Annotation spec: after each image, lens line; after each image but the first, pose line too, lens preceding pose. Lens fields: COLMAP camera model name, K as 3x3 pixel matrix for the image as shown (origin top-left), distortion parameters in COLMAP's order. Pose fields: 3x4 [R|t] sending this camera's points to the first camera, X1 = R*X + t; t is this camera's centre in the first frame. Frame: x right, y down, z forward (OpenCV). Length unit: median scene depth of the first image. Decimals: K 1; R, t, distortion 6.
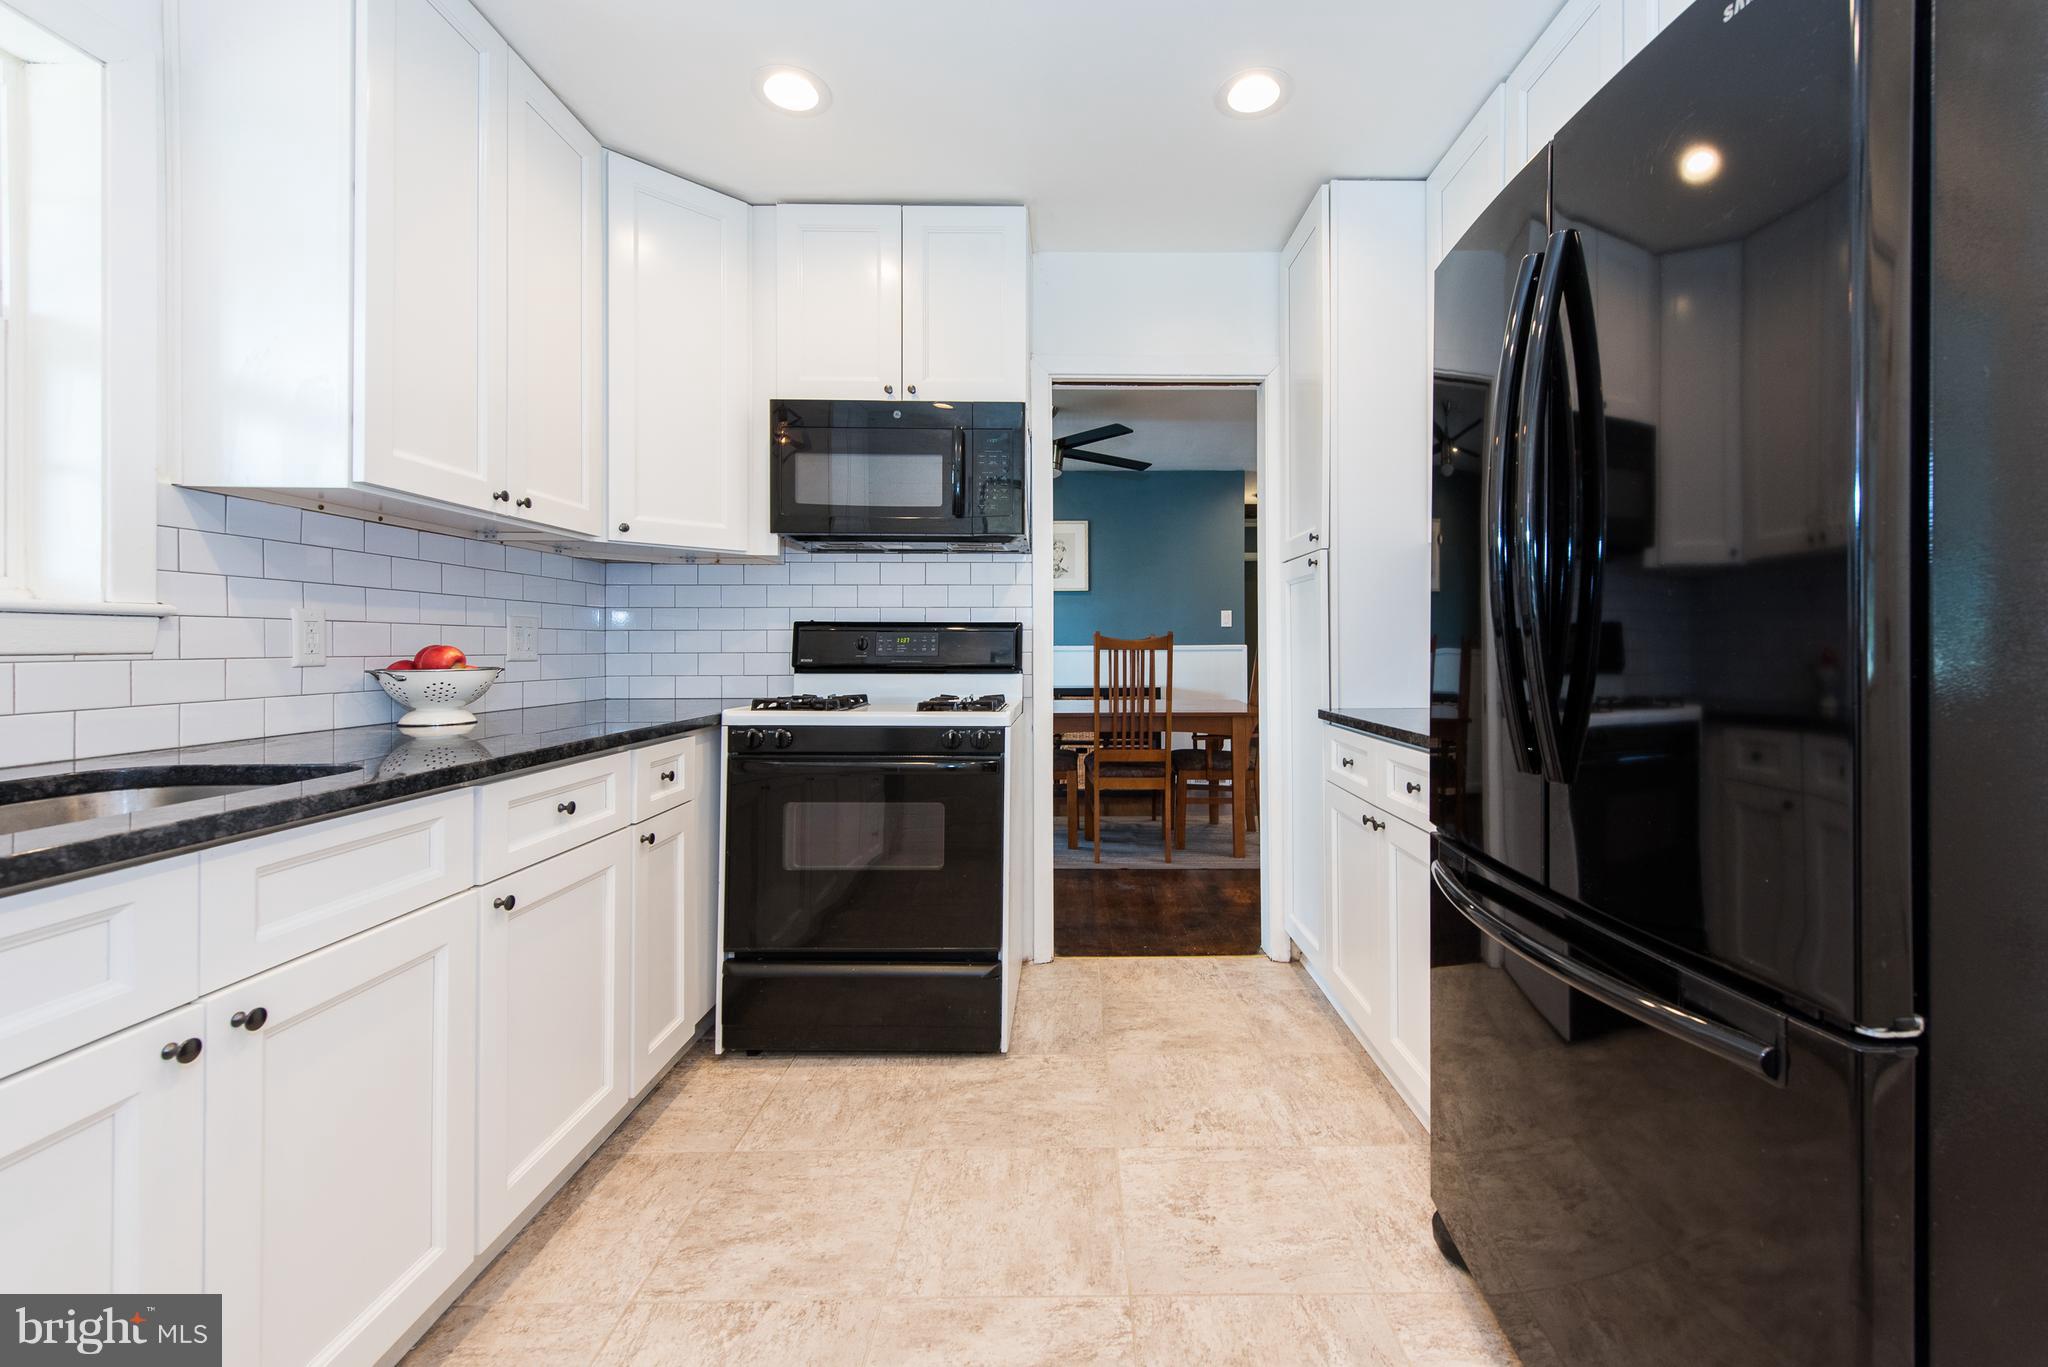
lens RADIAL K [[846.2, 0, 1078.7], [0, 846.2, 639.1], [0, 0, 1]] dist [0.012852, -0.000856]
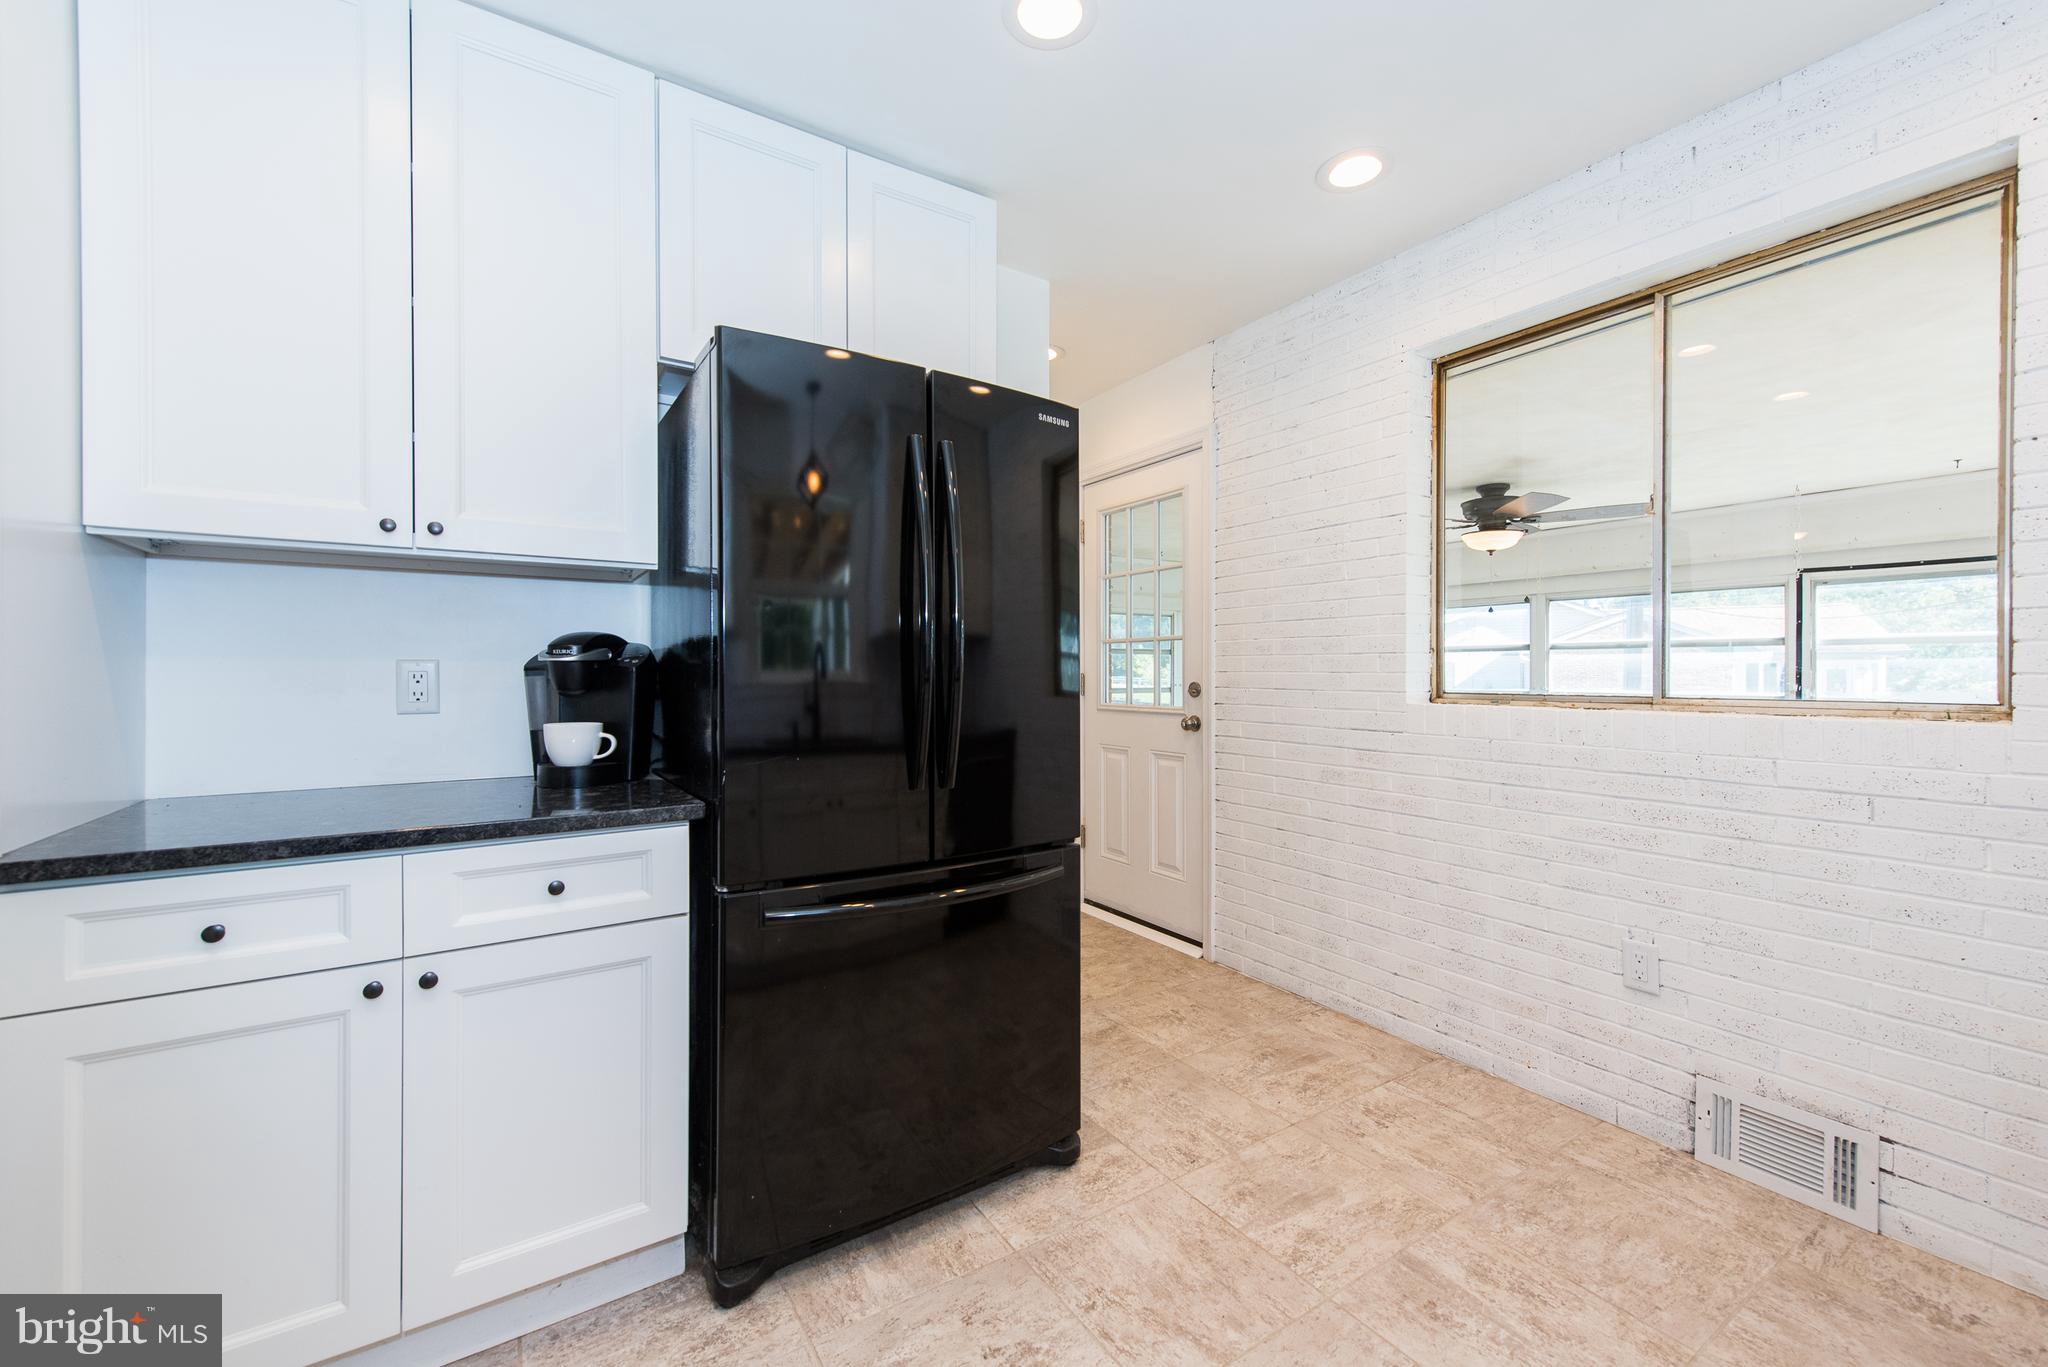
lens RADIAL K [[816.9, 0, 1028.8], [0, 816.9, 673.5], [0, 0, 1]] dist [0.010333, -0.000629]
pose [[-0.529028, 0.003973, 0.848595, -0.433259], [-0.003756, 0.999968, -0.007023, -0.018841], [-0.848596, -0.006903, -0.528996, 0.905201]]
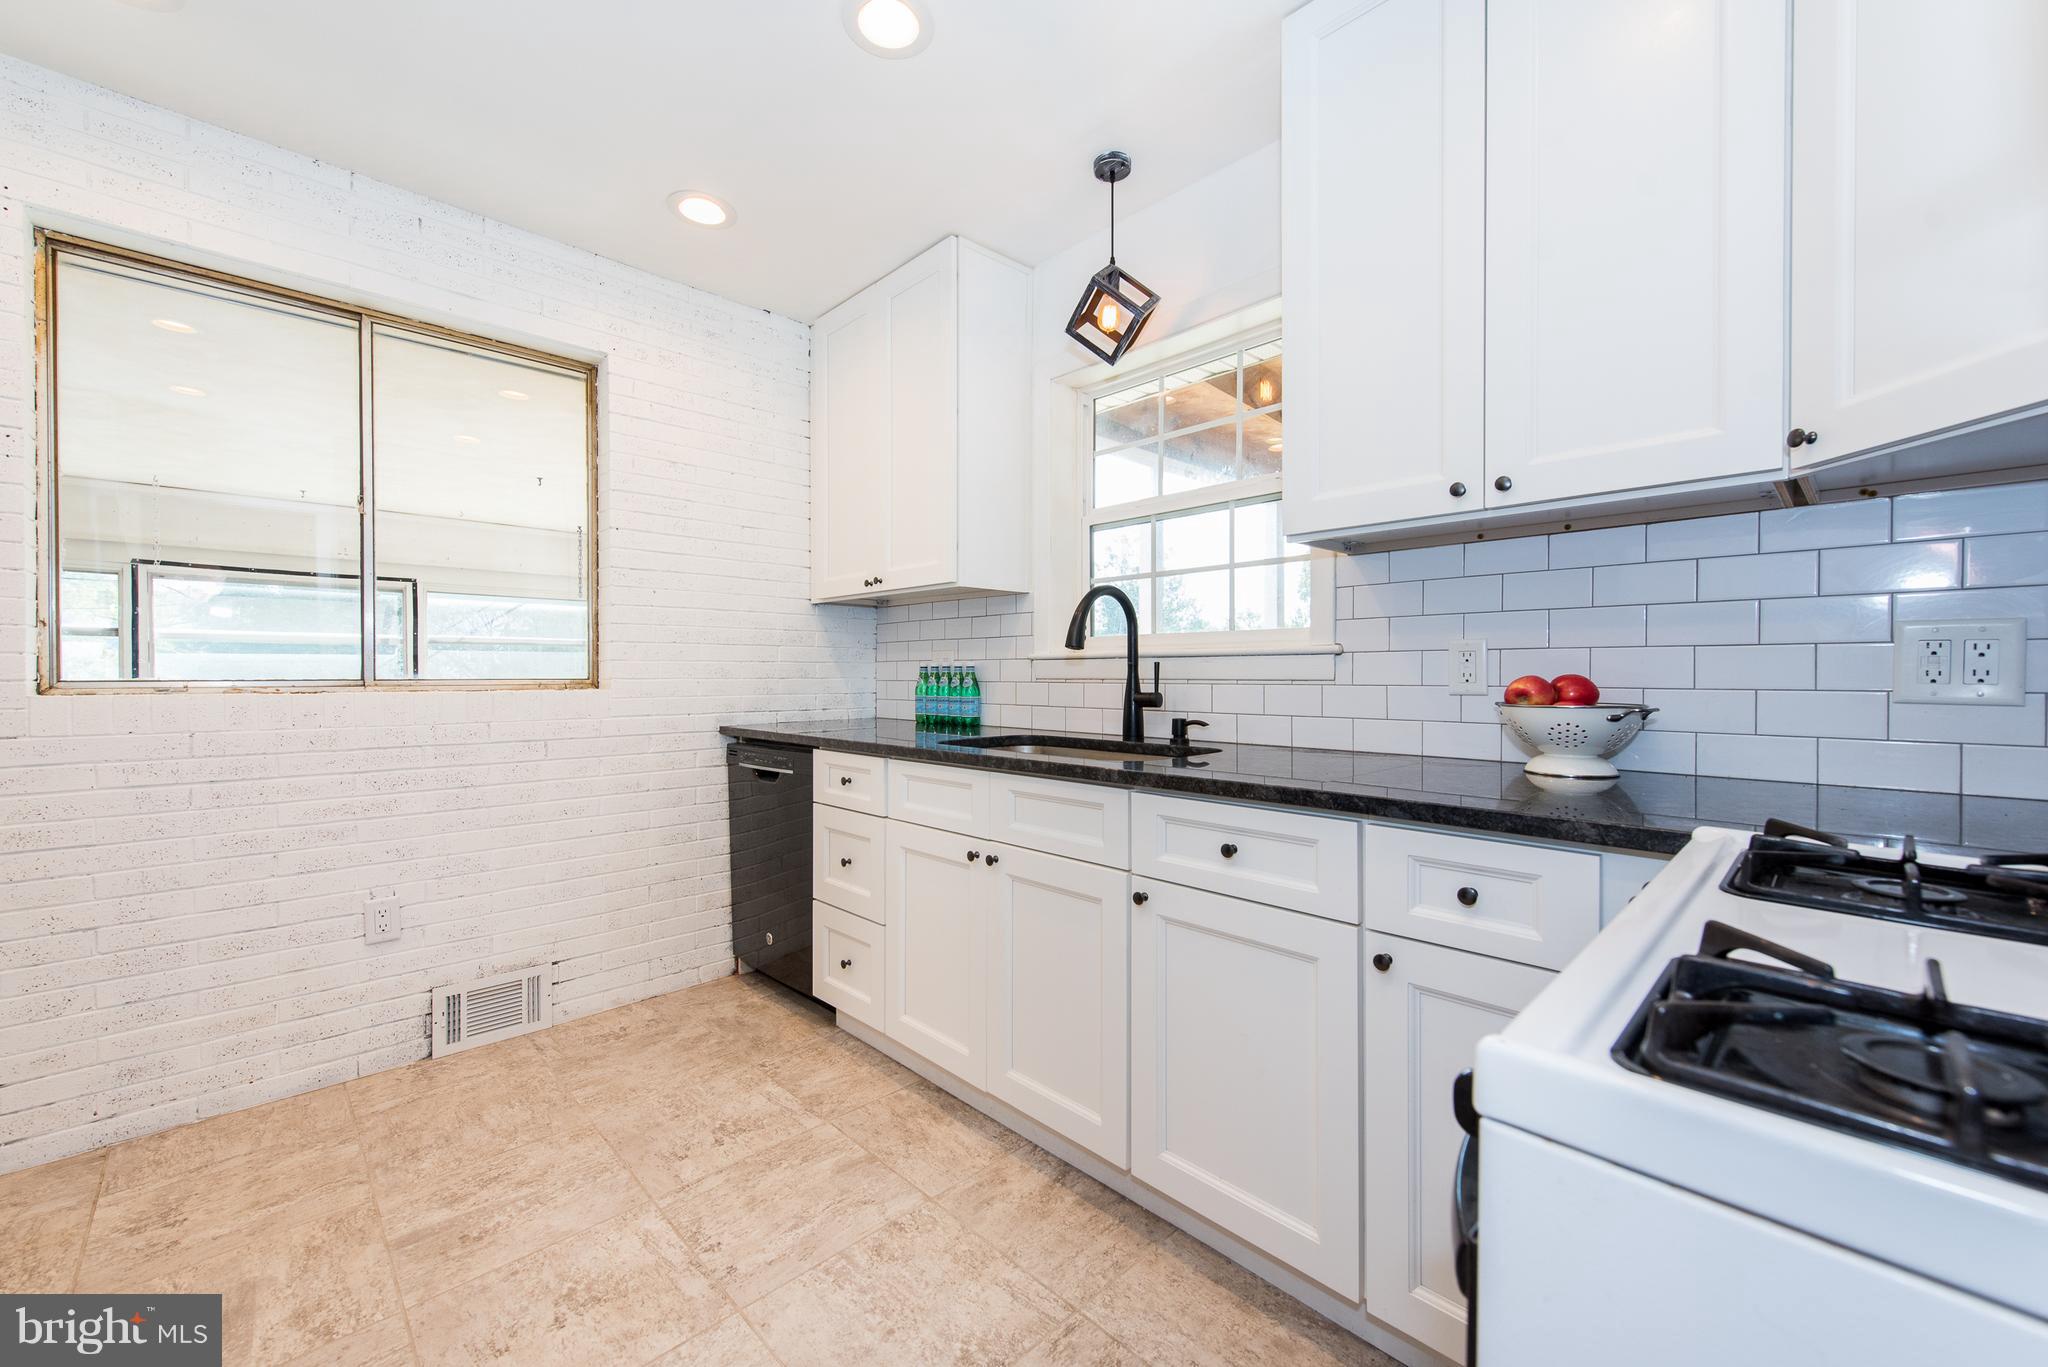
lens RADIAL K [[816.9, 0, 1028.8], [0, 816.9, 673.5], [0, 0, 1]] dist [0.010333, -0.000629]
pose [[-0.733148, 0.004970, -0.680051, 0.132795], [0.008706, 0.999960, -0.002078, 0.002577], [0.680014, -0.007444, -0.733162, 1.156442]]
